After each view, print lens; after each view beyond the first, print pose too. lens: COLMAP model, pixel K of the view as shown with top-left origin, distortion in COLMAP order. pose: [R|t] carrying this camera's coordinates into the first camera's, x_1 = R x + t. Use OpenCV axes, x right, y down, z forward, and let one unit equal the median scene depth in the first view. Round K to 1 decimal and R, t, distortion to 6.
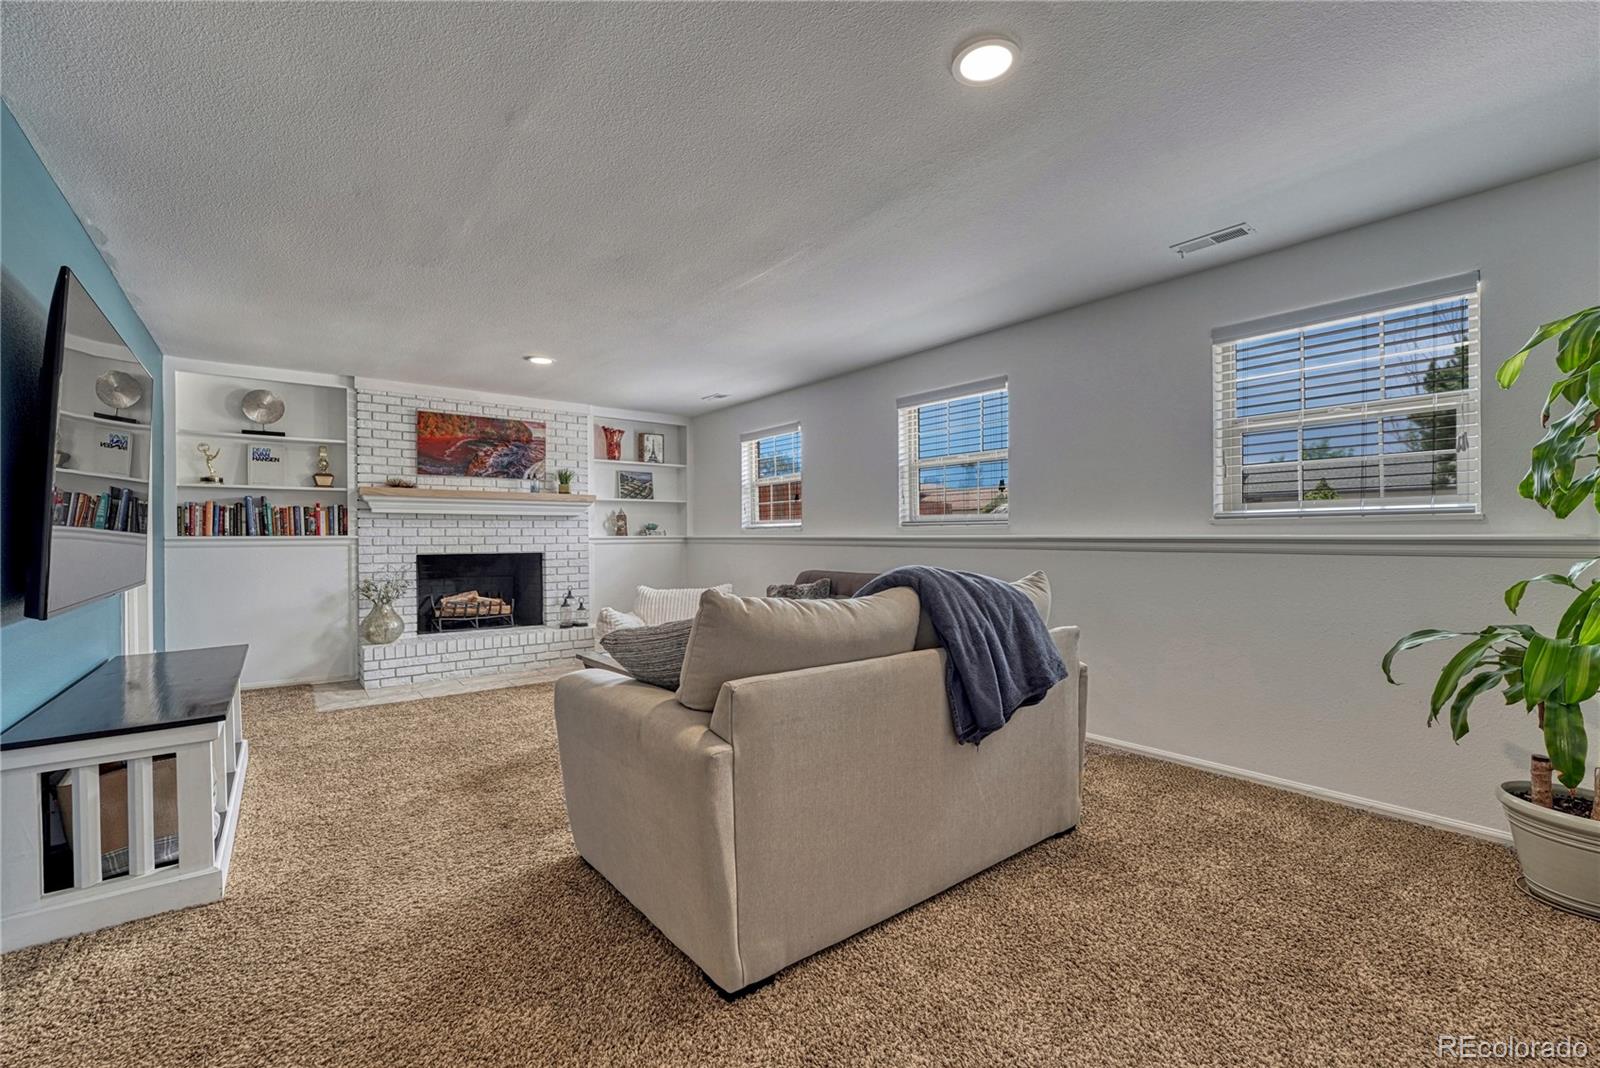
lens RADIAL K [[679.5, 0, 802.6], [0, 679.5, 540.7], [0, 0, 1]] dist [-0.009412, 0.000706]
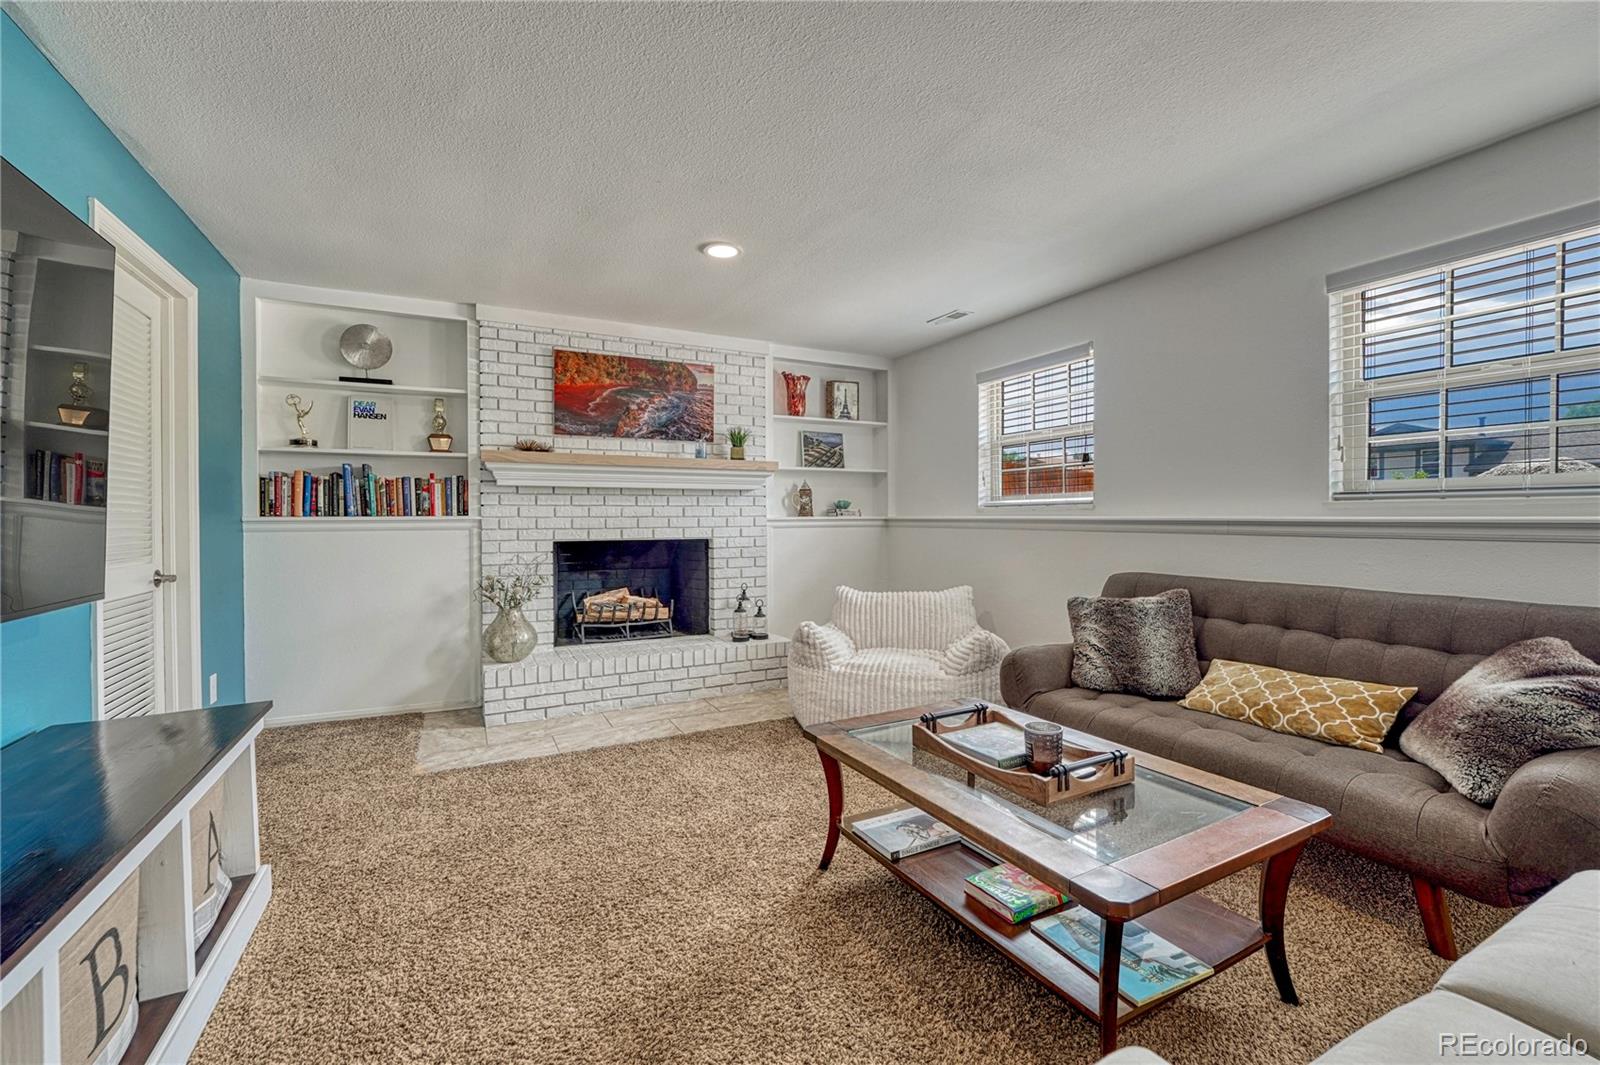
lens RADIAL K [[679.8, 0, 803.2], [0, 679.8, 523.9], [0, 0, 1]] dist [-0.007870, -0.000007]
pose [[0.982923, 0.002296, -0.184003, -0.160291], [-0.001639, 0.999992, 0.003722, -0.002114], [0.184010, -0.003357, 0.982919, 0.313727]]
